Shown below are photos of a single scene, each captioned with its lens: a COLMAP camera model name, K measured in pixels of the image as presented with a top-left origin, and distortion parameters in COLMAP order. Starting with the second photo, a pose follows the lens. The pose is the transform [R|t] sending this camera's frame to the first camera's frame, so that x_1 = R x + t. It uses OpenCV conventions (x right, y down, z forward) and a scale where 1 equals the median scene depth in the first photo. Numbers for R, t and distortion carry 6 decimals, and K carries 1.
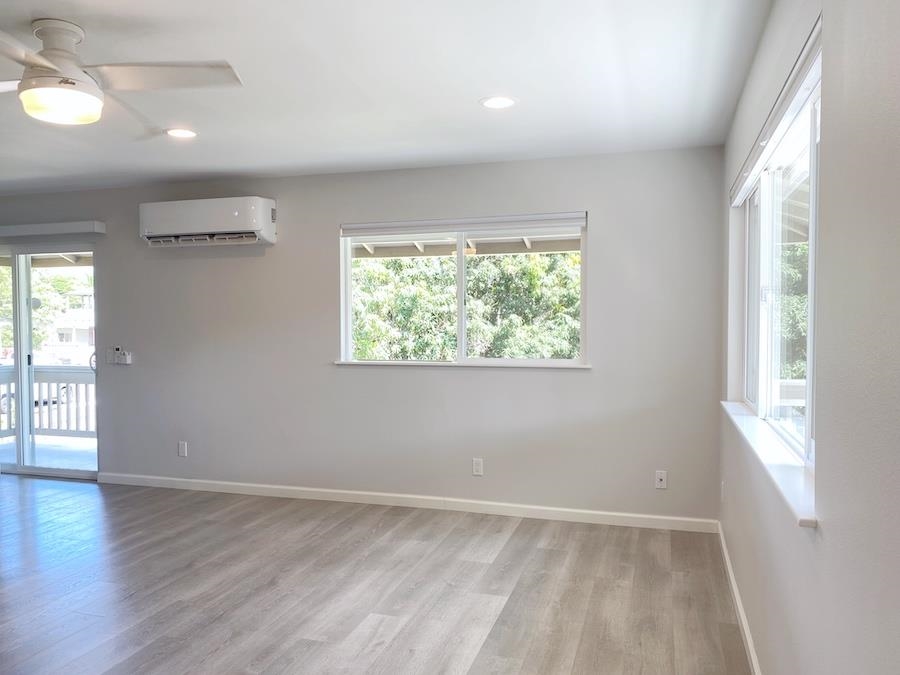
lens RADIAL K [[695.1, 0, 446.8], [0, 695.1, 335.9], [0, 0, 1]] dist [0.035422, -0.017850]
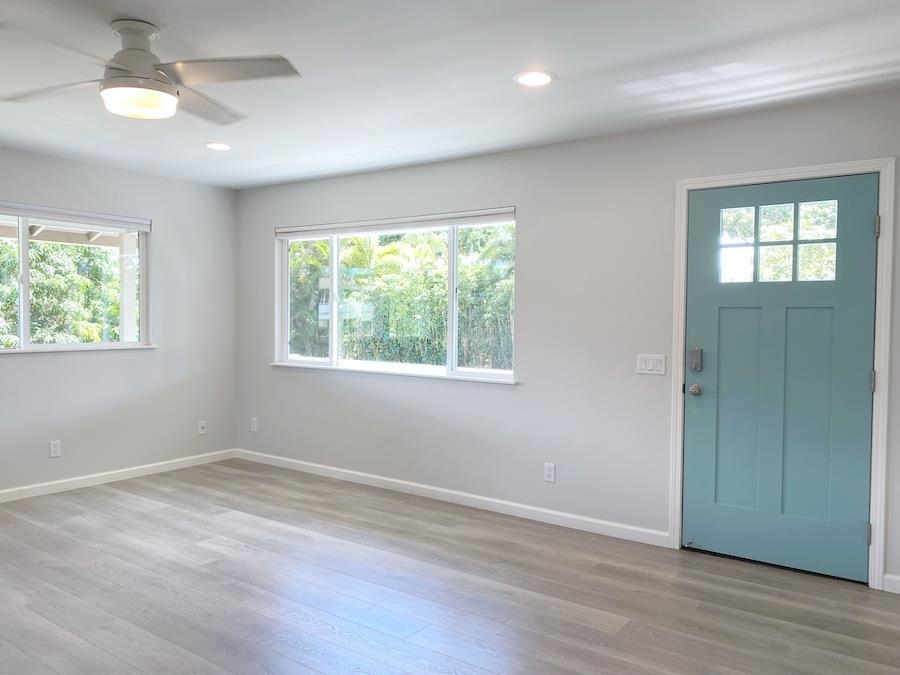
lens RADIAL K [[695.1, 0, 443.9], [0, 695.1, 337.9], [0, 0, 1]] dist [0.035422, -0.017850]
pose [[0.312057, -0.024428, 0.949749, -1.063072], [0.003950, 0.999694, 0.024415, 0.002321], [-0.950055, -0.003867, 0.312058, 0.178628]]
